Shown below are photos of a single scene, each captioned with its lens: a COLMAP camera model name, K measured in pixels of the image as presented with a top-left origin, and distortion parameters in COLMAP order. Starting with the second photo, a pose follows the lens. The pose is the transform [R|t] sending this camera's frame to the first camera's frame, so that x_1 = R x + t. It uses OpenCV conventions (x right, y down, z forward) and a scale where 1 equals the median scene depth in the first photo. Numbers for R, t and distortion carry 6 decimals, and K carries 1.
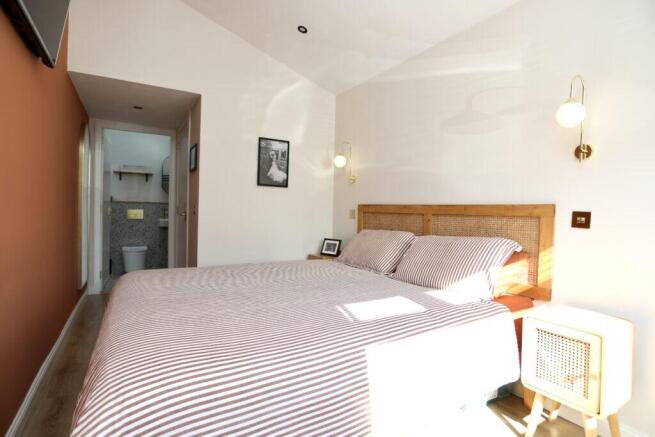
lens RADIAL K [[321.2, 0, 323.2], [0, 321.2, 216.7], [0, 0, 1]] dist [-0.069853, 0.032321]
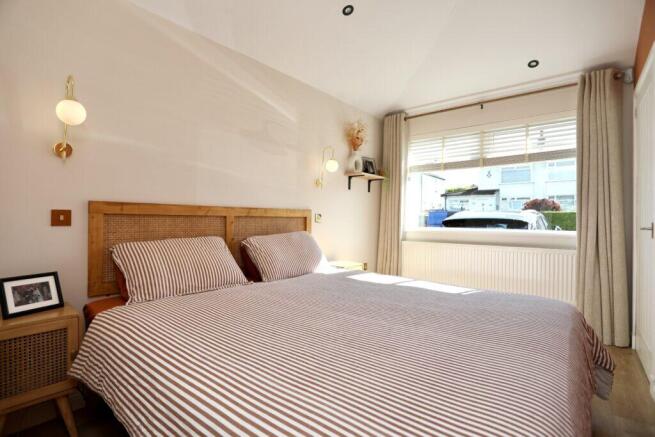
lens RADIAL K [[317.8, 0, 324.9], [0, 317.8, 216.9], [0, 0, 1]] dist [-0.071536, 0.030367]
pose [[-0.325416, -0.020904, 0.945340, -0.690212], [0.001479, 0.999743, 0.022616, -0.028139], [-0.945570, 0.008758, -0.325302, 1.042176]]
